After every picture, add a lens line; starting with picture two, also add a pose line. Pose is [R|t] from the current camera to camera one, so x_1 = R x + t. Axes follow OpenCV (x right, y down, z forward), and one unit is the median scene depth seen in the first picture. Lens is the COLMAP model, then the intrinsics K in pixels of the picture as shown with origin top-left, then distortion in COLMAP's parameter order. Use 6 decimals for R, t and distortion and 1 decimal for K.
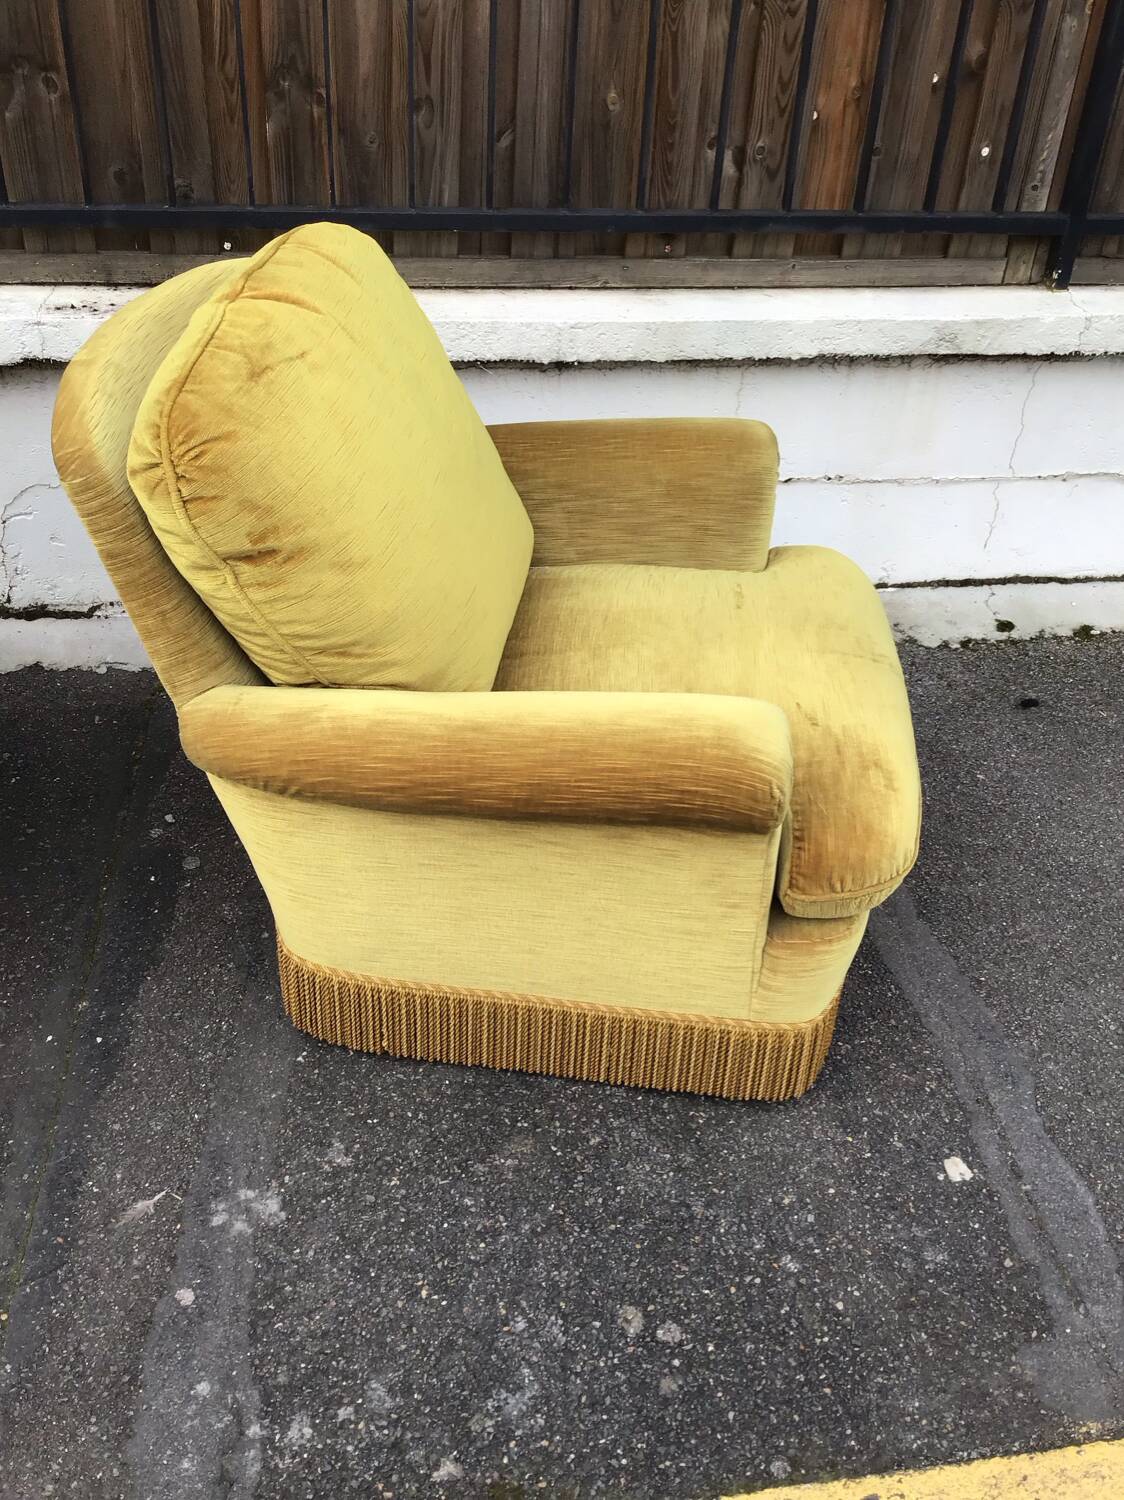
lens RADIAL K [[1347.7, 0, 570.0], [0, 1347.7, 749.8], [0, 0, 1]] dist [0.089568, -0.176071]
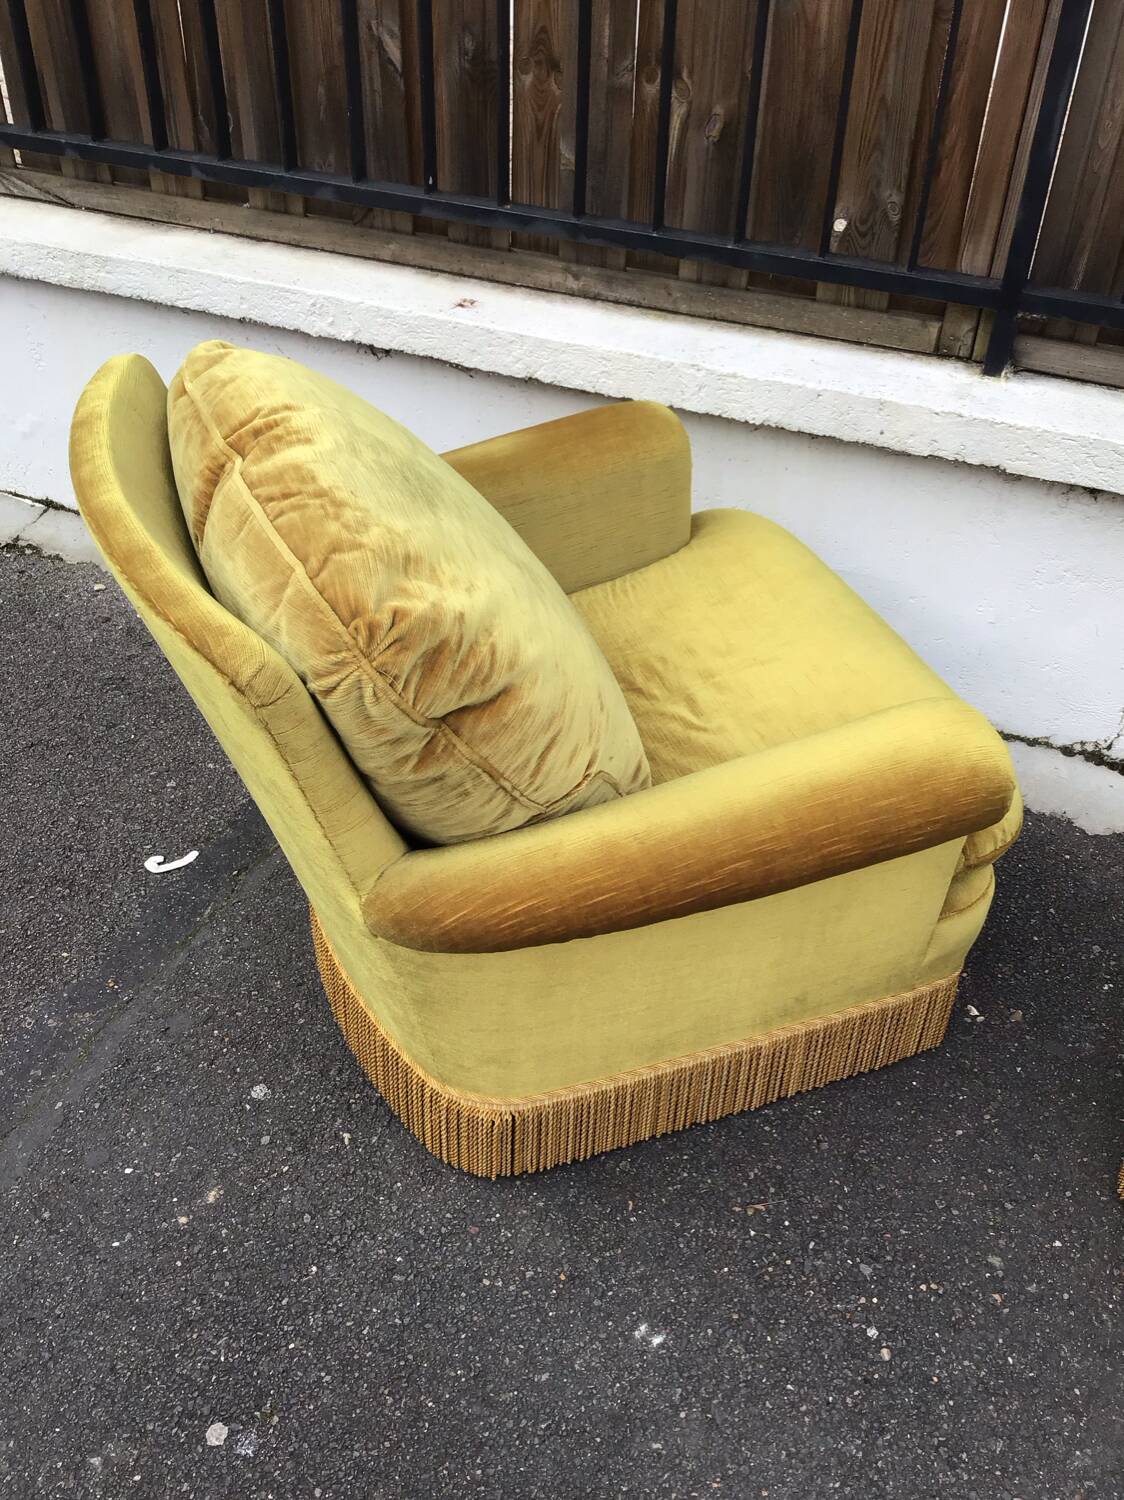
lens RADIAL K [[1347.7, 0, 564.4], [0, 1347.7, 748.0], [0, 0, 1]] dist [0.089568, -0.176071]
pose [[0.840827, 0.308367, -0.444881, -0.439648], [-0.291318, 0.950484, 0.108230, -0.141654], [0.456227, 0.038599, 0.889026, 0.077698]]
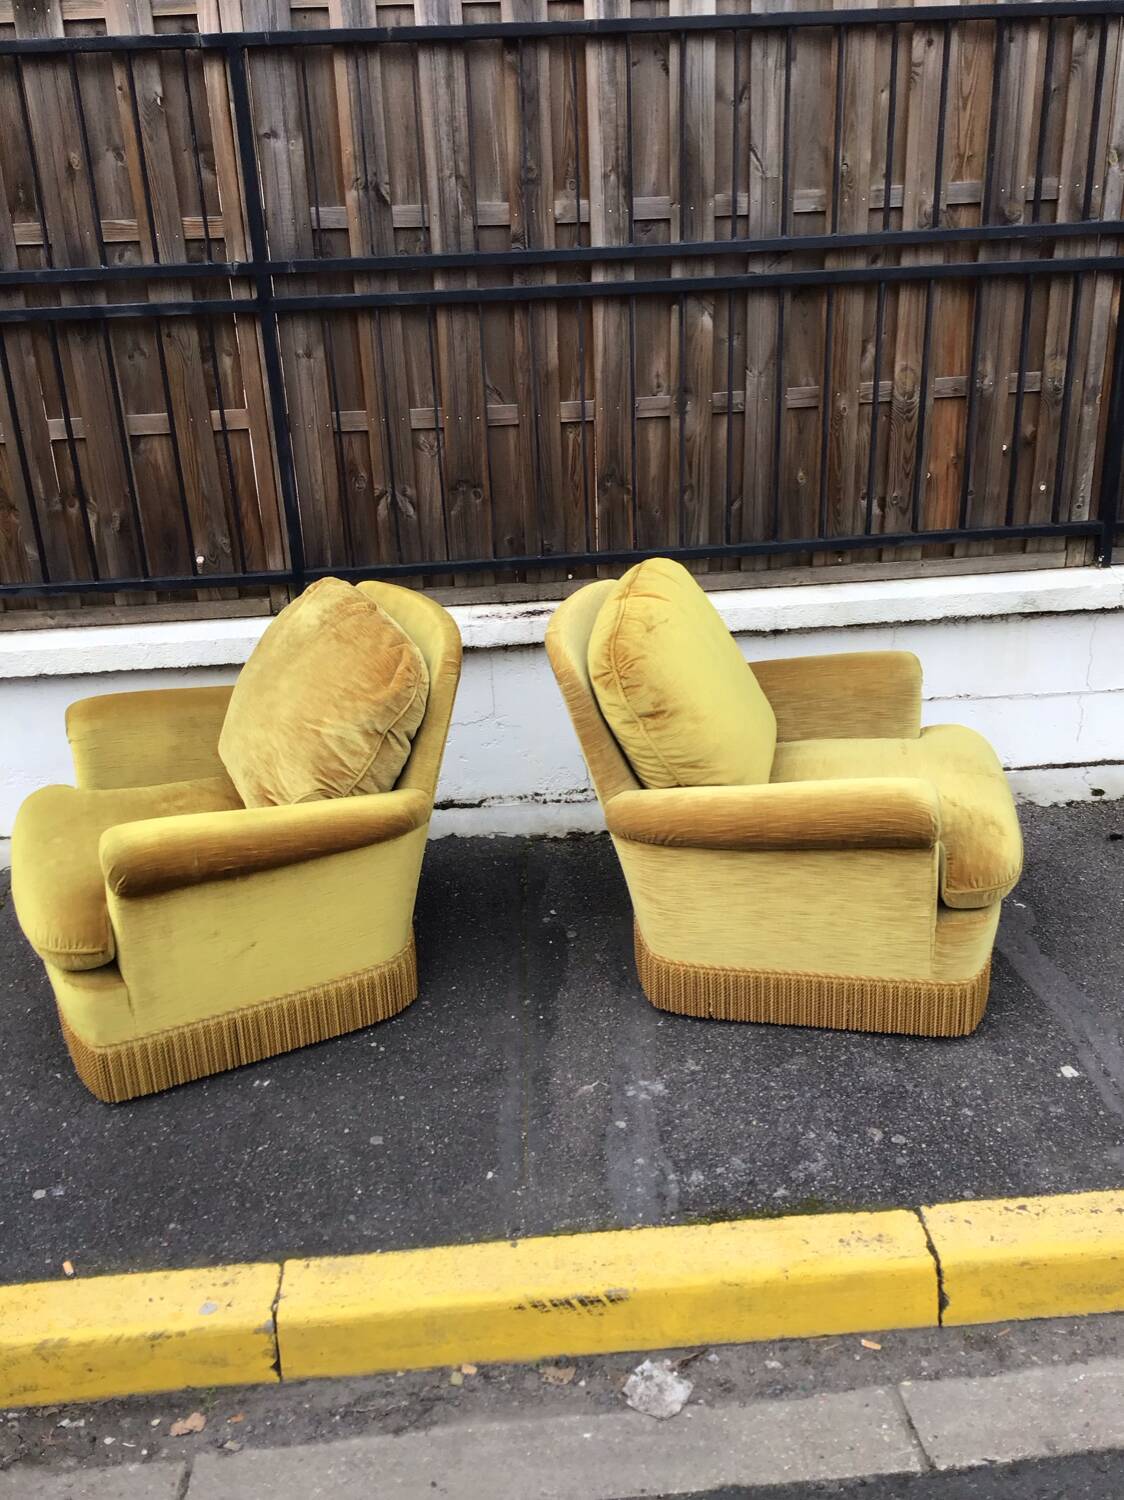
lens RADIAL K [[1347.7, 0, 559.7], [0, 1347.7, 752.9], [0, 0, 1]] dist [0.089568, -0.176071]
pose [[0.991857, -0.050371, -0.116968, -0.107738], [0.023135, 0.974439, -0.223456, 0.268927], [0.125234, 0.218930, 0.967670, -0.710897]]
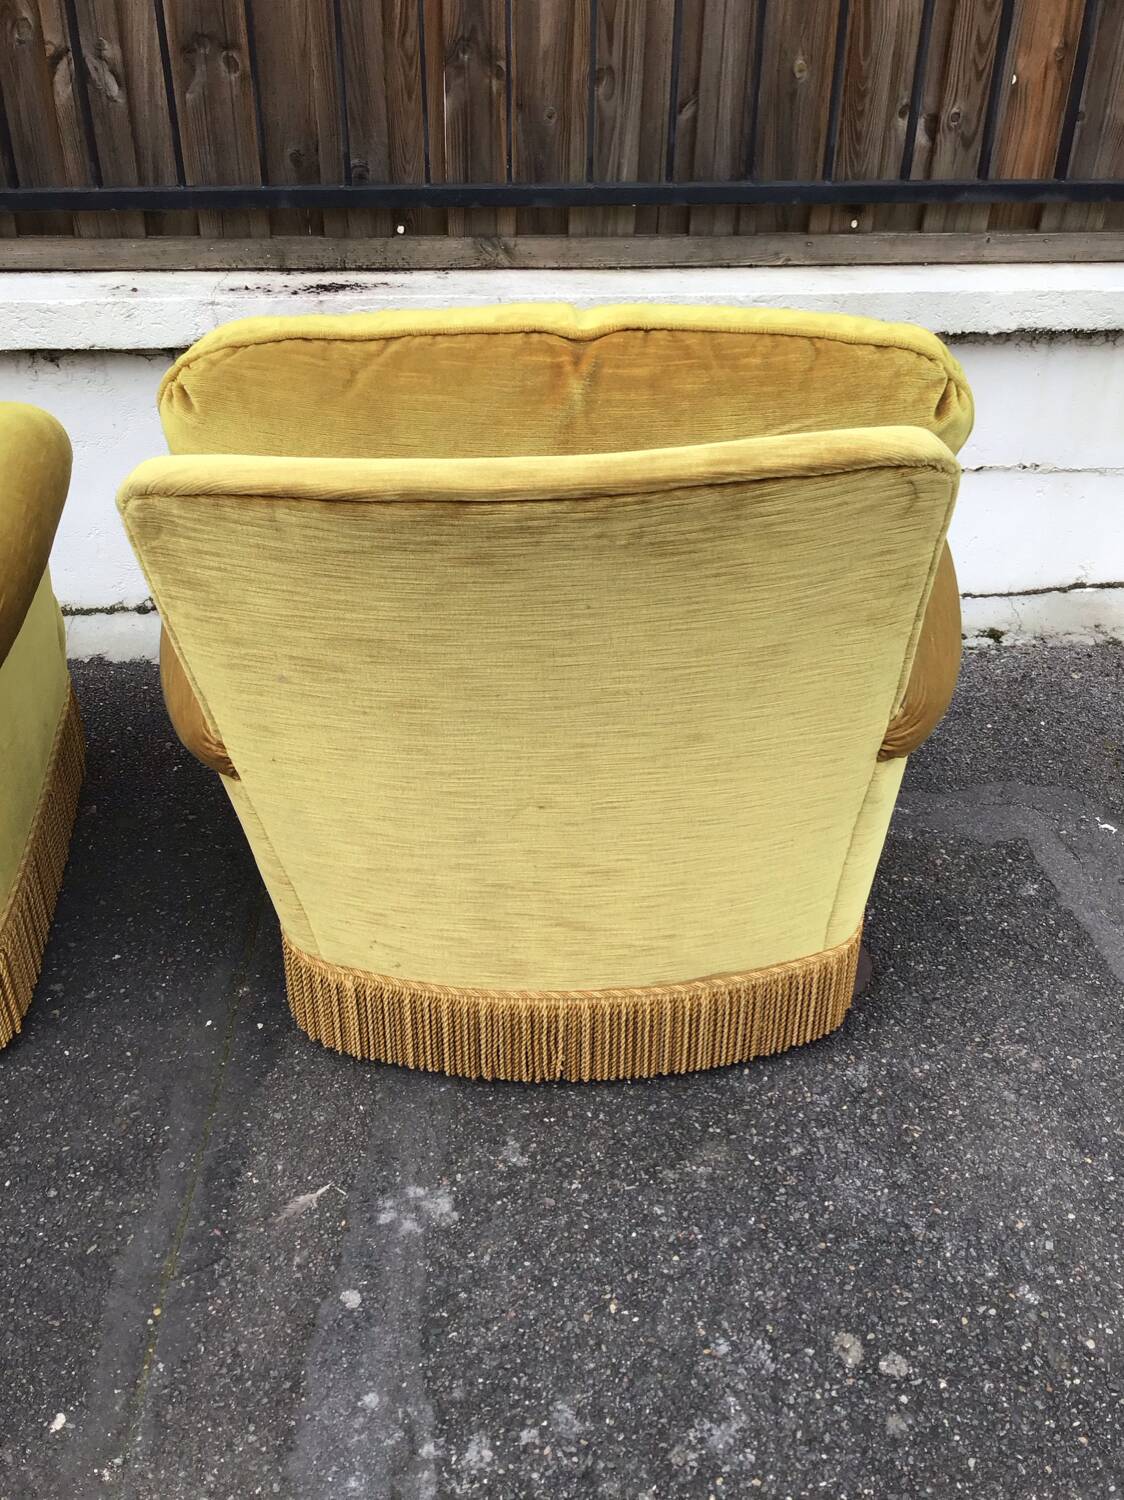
lens RADIAL K [[1347.7, 0, 575.1], [0, 1347.7, 749.5], [0, 0, 1]] dist [0.089568, -0.176071]
pose [[0.996012, 0.009070, -0.088755, -0.047056], [-0.013577, 0.998642, -0.050303, 0.066263], [0.088178, 0.051308, 0.994782, 0.075817]]
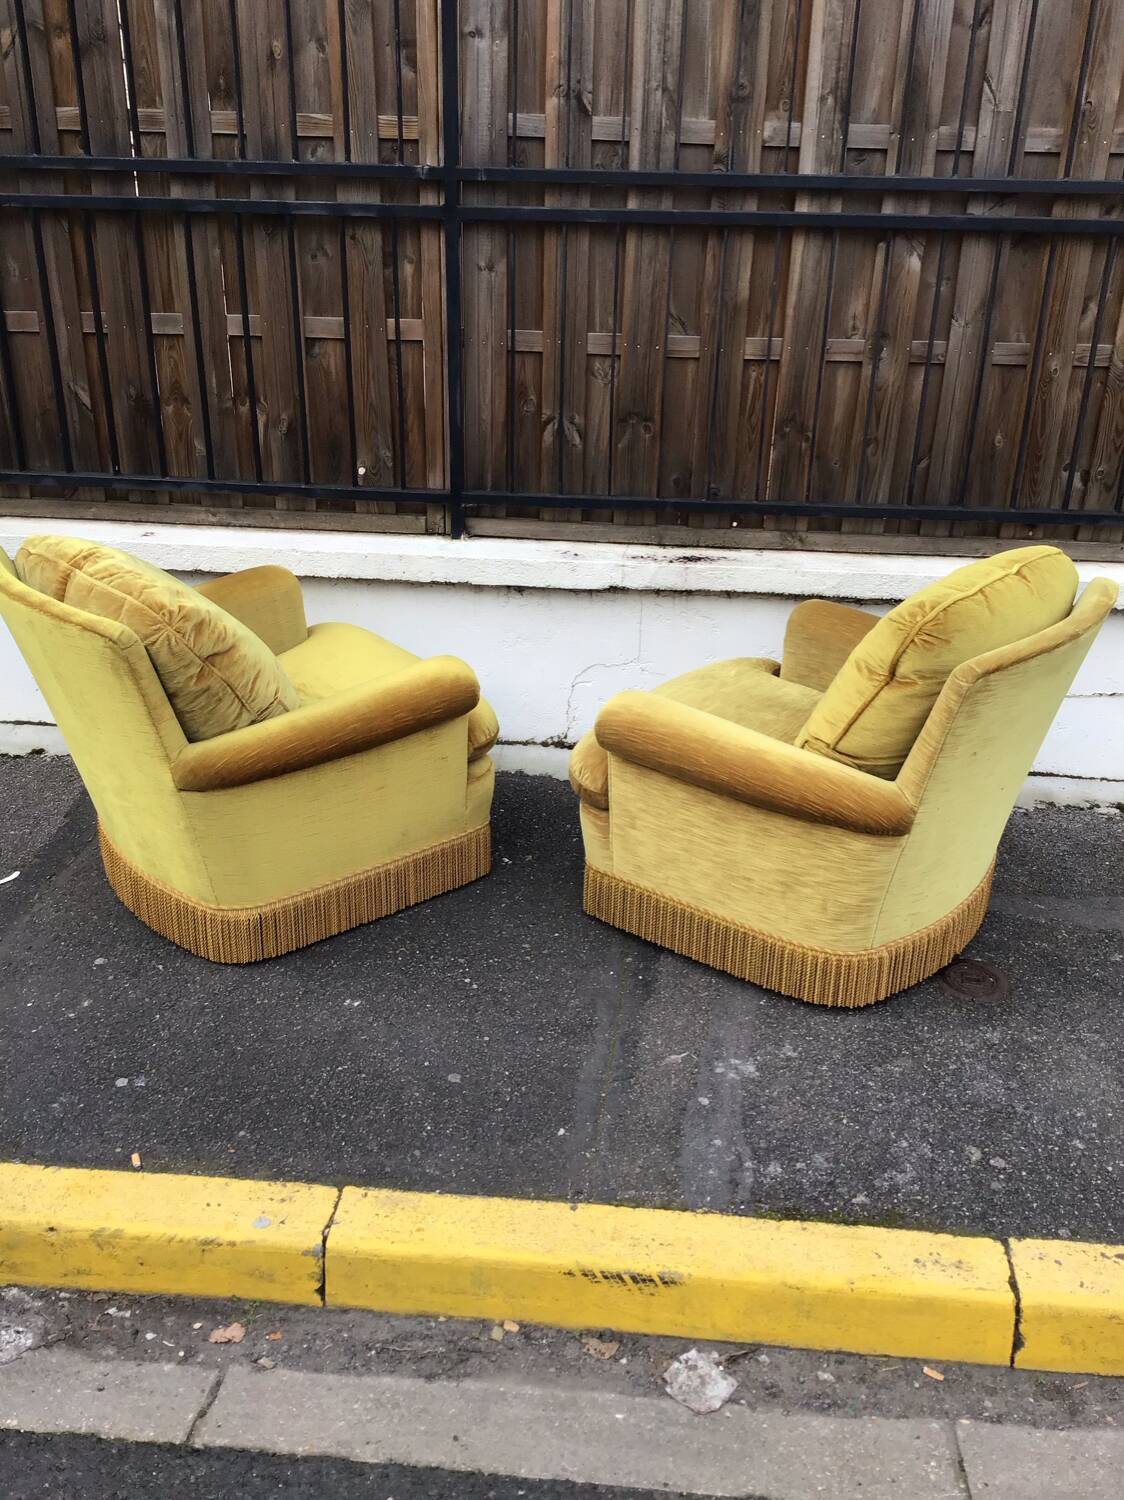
lens RADIAL K [[1347.7, 0, 562.9], [0, 1347.7, 754.5], [0, 0, 1]] dist [0.089568, -0.176071]
pose [[0.968012, 0.073330, -0.239950, -0.063185], [-0.116553, 0.978315, -0.171219, 0.239859], [0.222191, 0.193709, 0.955567, -0.642938]]
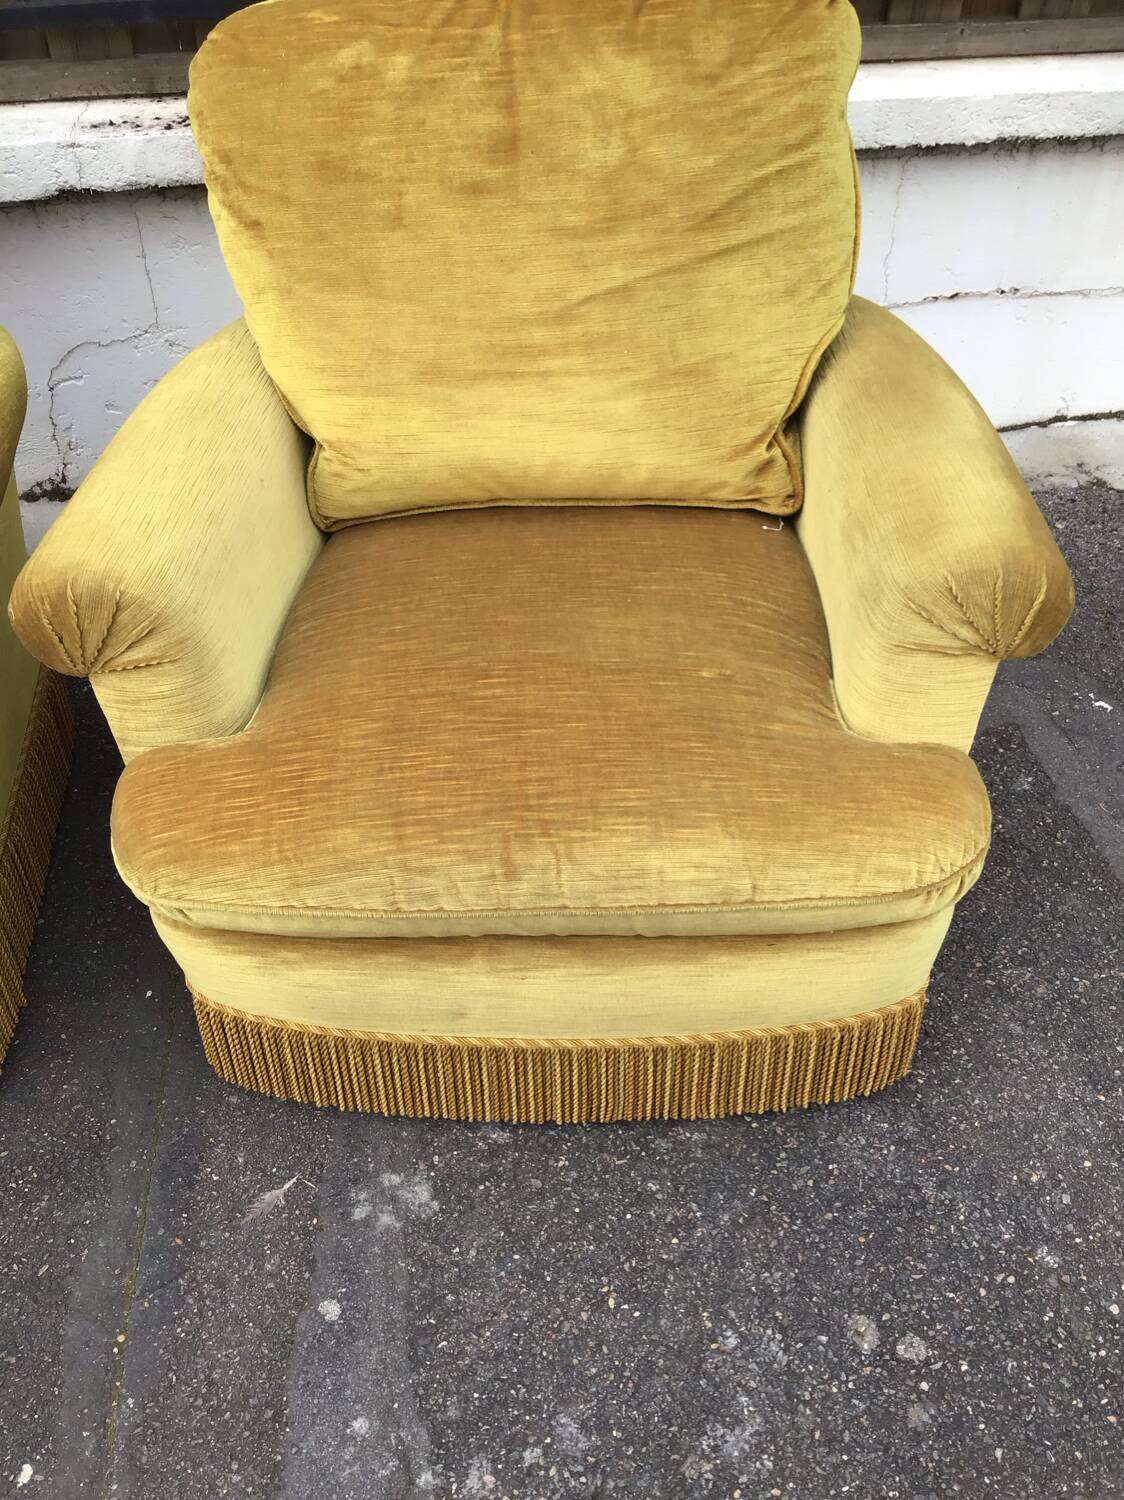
lens RADIAL K [[1347.7, 0, 561.9], [0, 1347.7, 752.4], [0, 0, 1]] dist [0.089568, -0.176071]
pose [[0.998178, -0.031054, -0.051734, -0.070601], [0.036352, 0.993825, 0.104836, -0.021598], [0.048159, -0.106525, 0.993143, 0.171267]]
